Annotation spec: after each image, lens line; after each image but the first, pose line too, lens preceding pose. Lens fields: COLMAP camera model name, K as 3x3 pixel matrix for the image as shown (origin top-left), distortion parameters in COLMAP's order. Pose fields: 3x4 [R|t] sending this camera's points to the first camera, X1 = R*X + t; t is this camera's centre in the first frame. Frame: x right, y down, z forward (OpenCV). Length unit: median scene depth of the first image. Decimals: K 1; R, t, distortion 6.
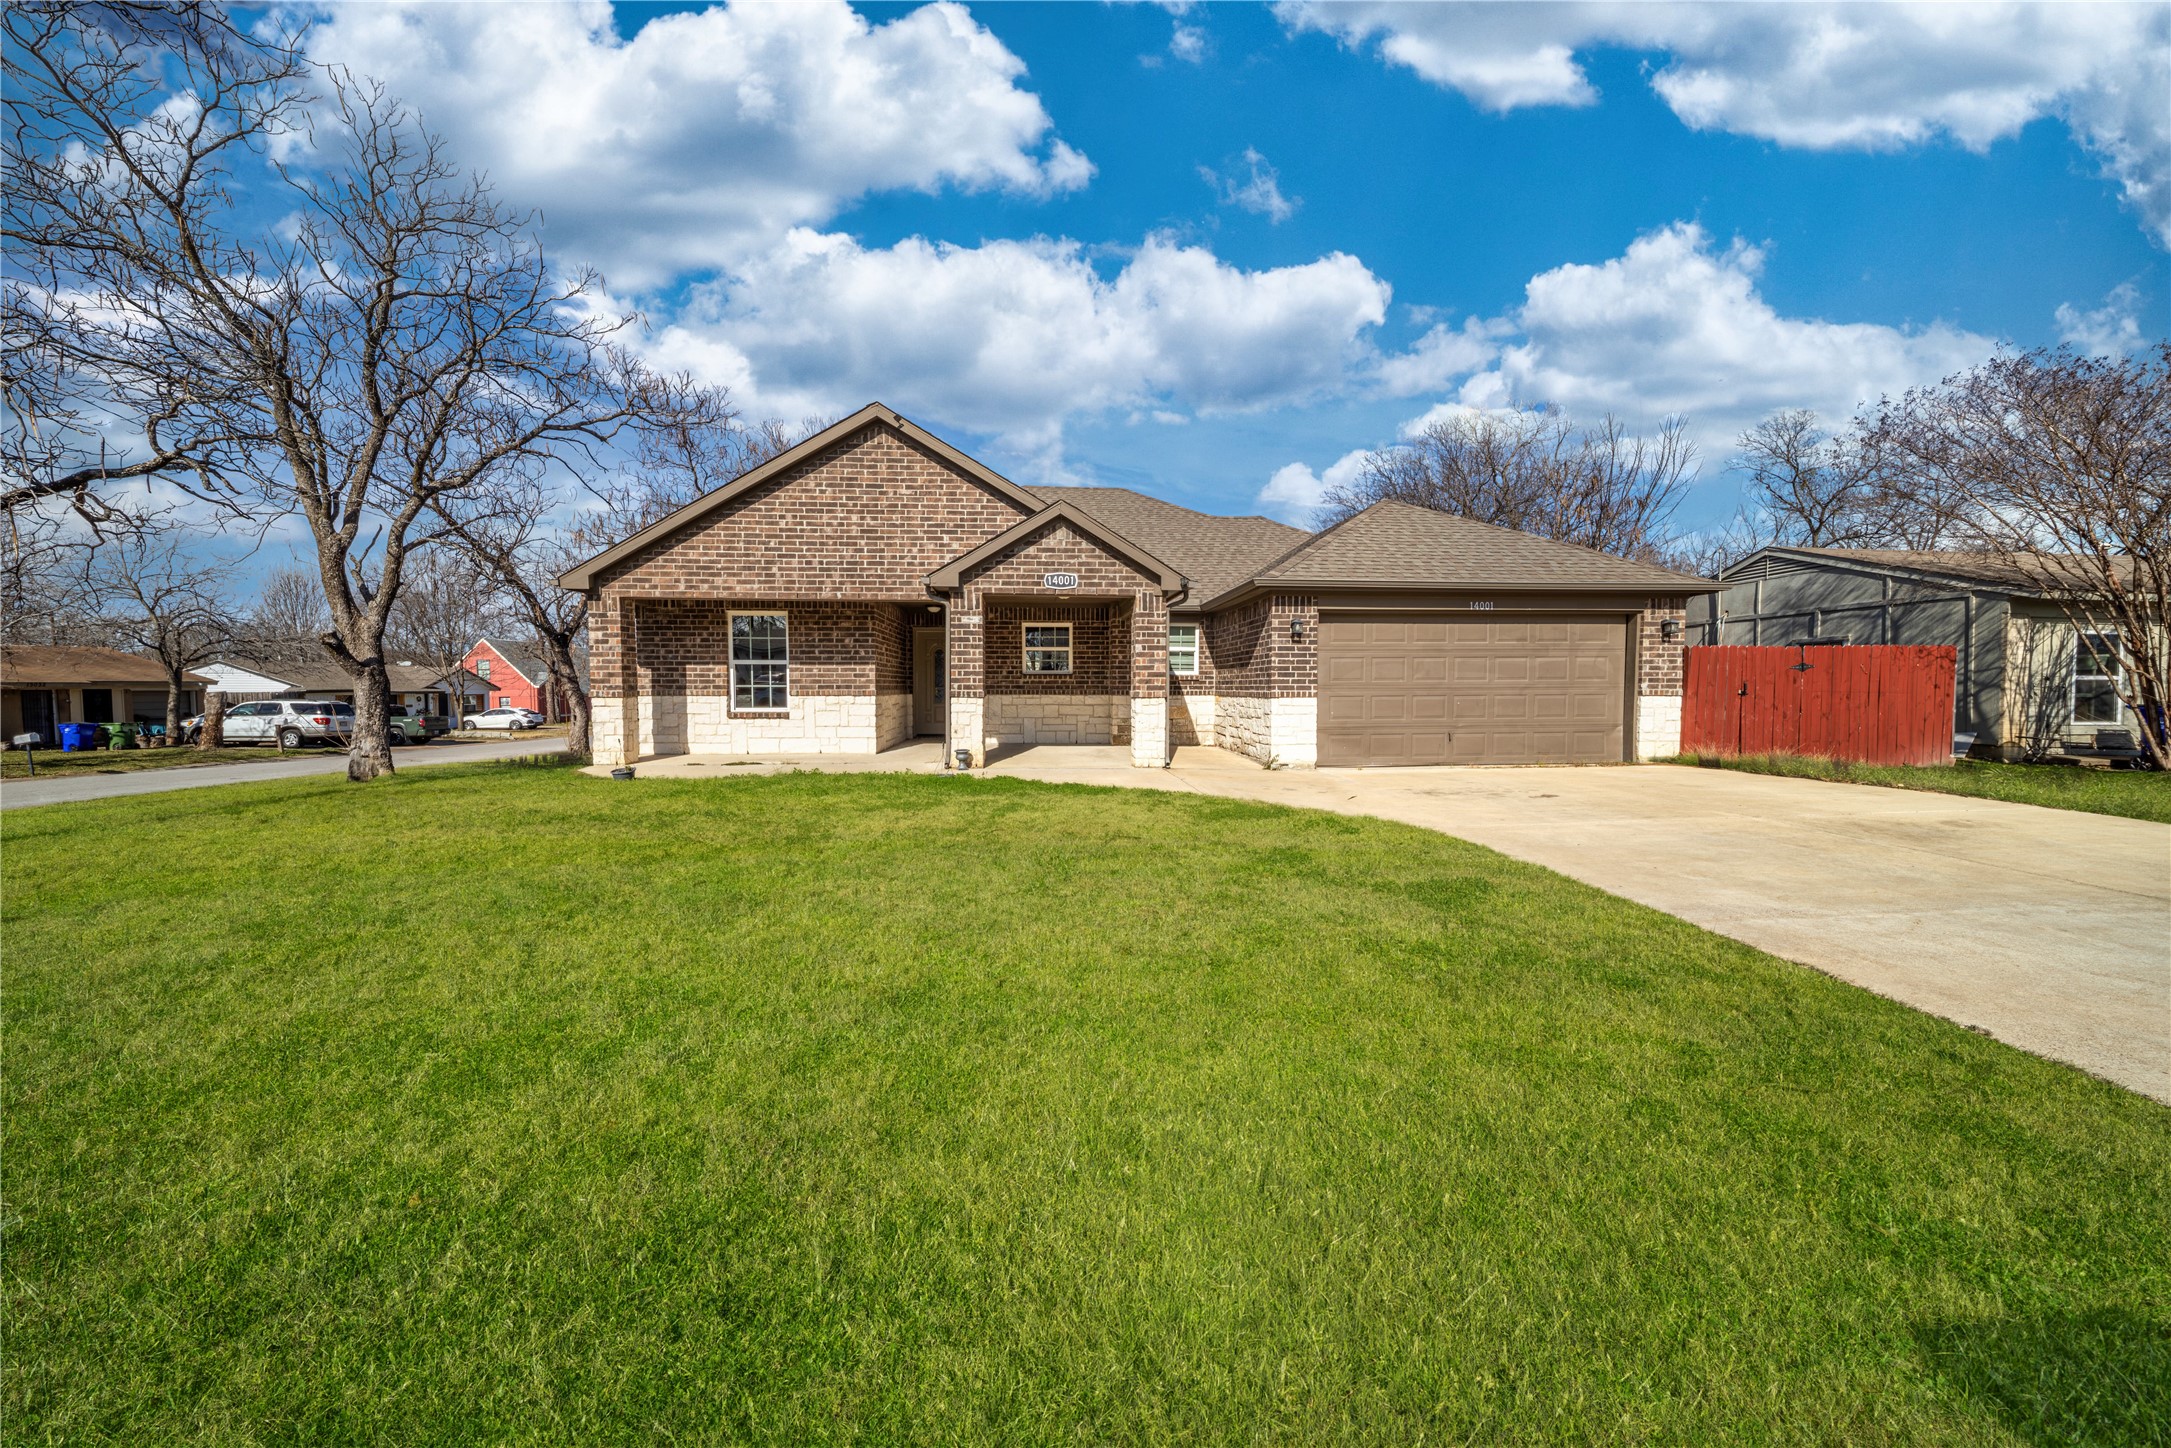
lens RADIAL K [[857.1, 0, 1075.4], [0, 857.1, 721.0], [0, 0, 1]] dist [0.001505, -0.000107]
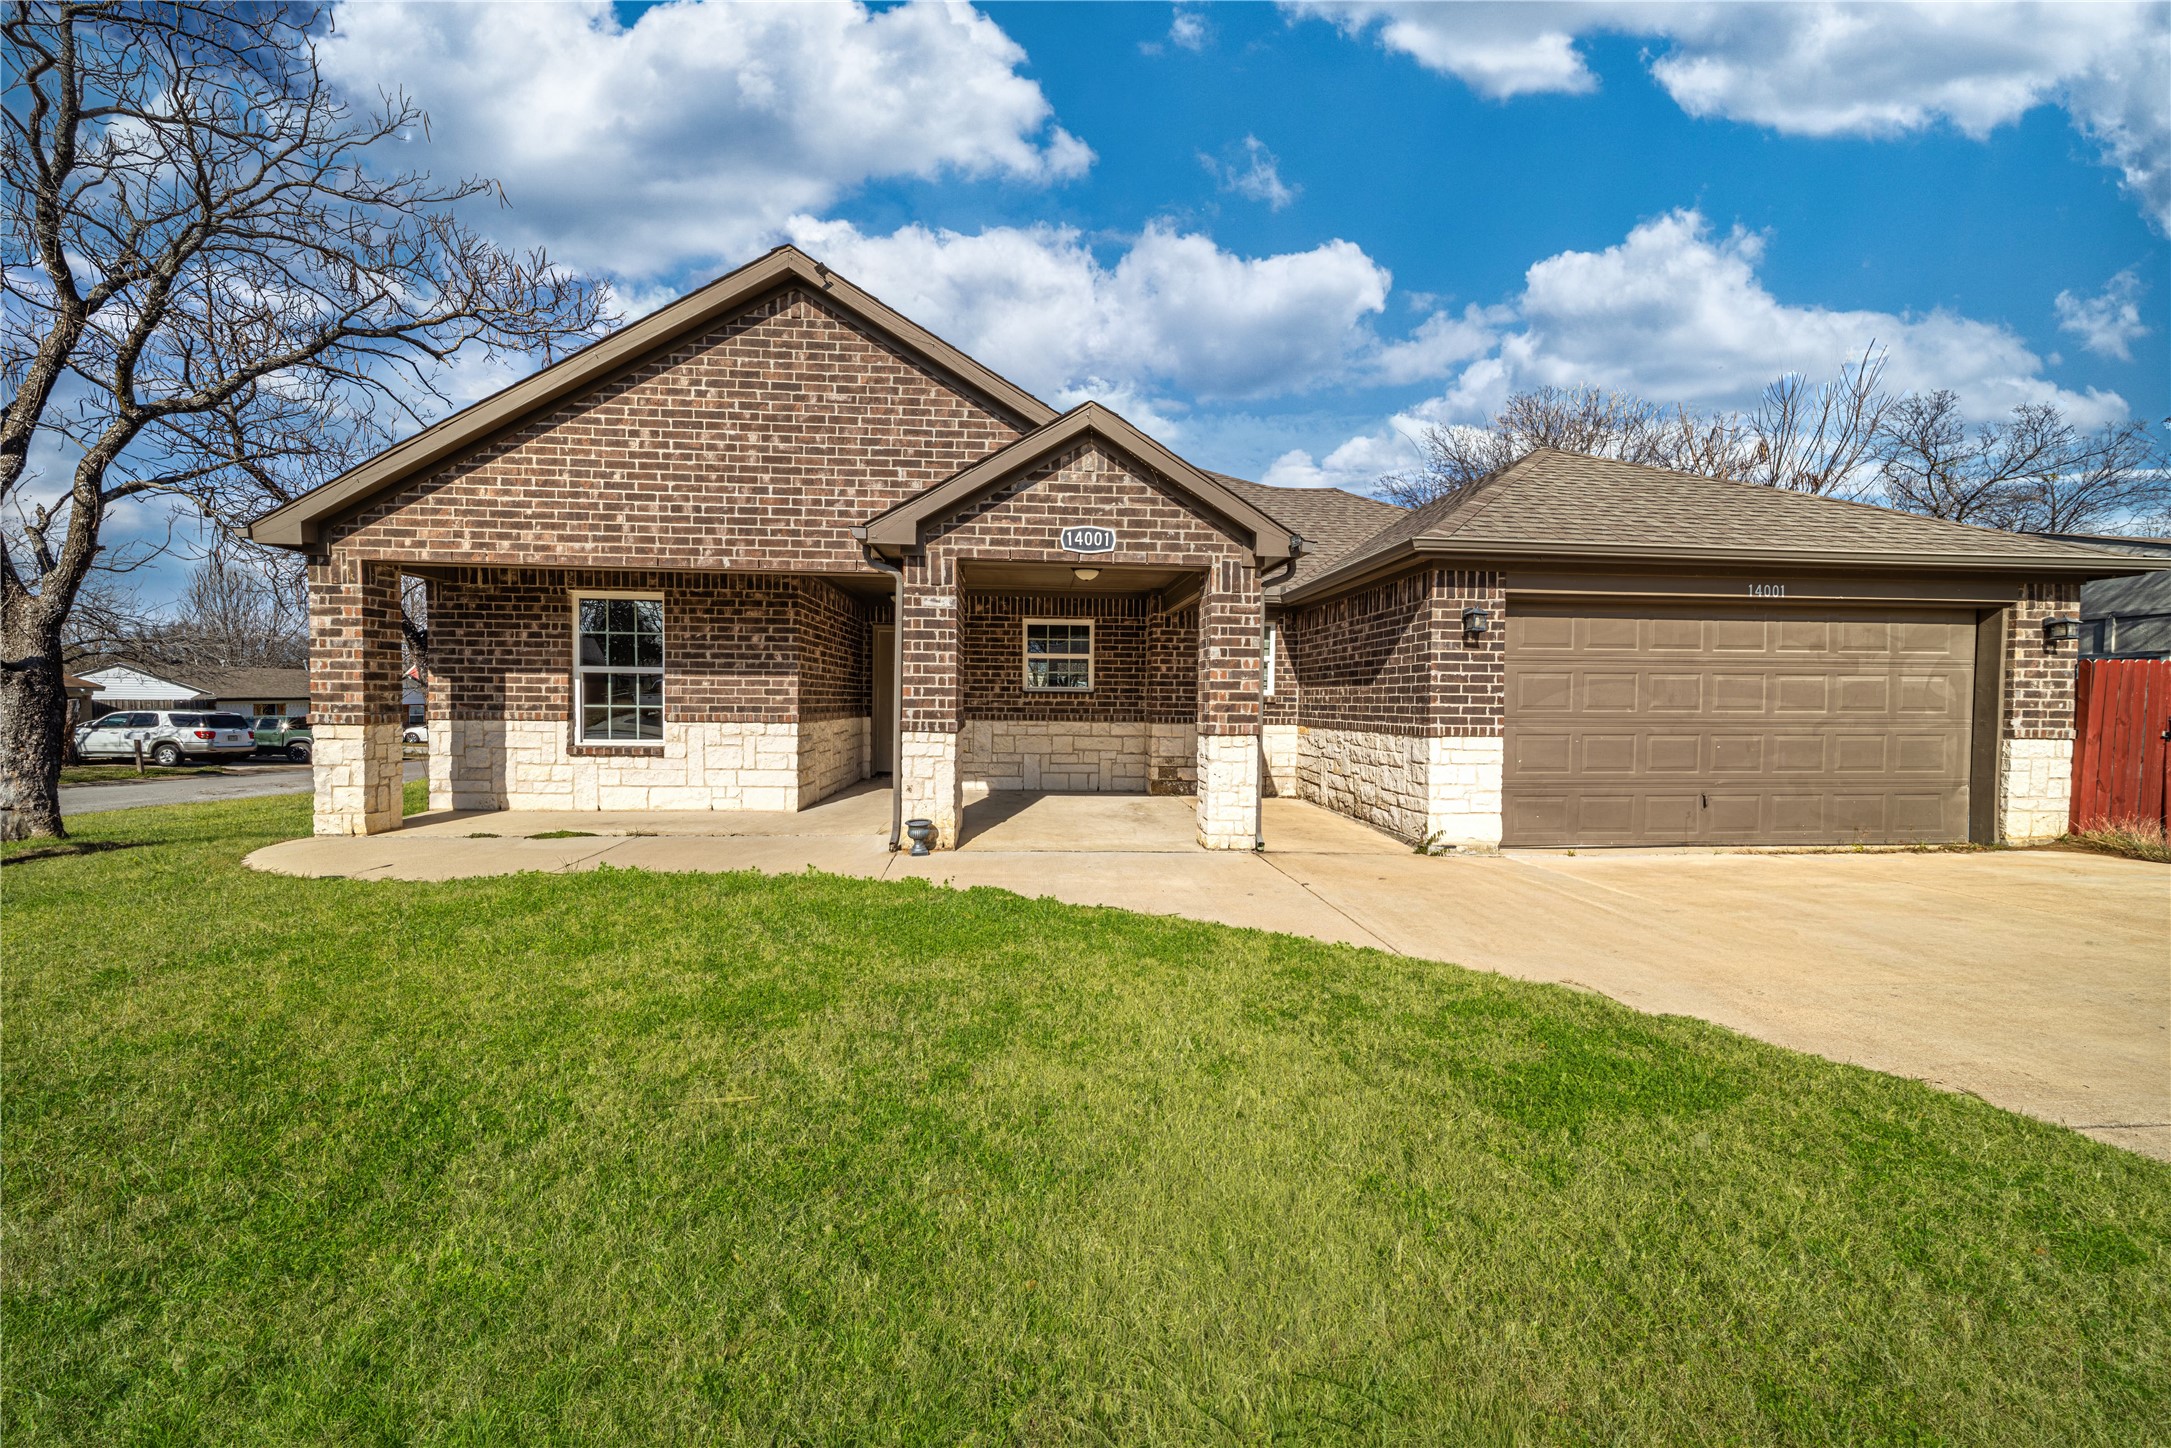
lens RADIAL K [[857.1, 0, 1065.0], [0, 857.1, 715.8], [0, 0, 1]] dist [0.001505, -0.000107]
pose [[0.999871, 0.011181, -0.011556, -0.022656], [-0.011433, 0.999692, -0.022011, -0.024099], [0.011307, 0.022140, 0.999691, 0.365211]]
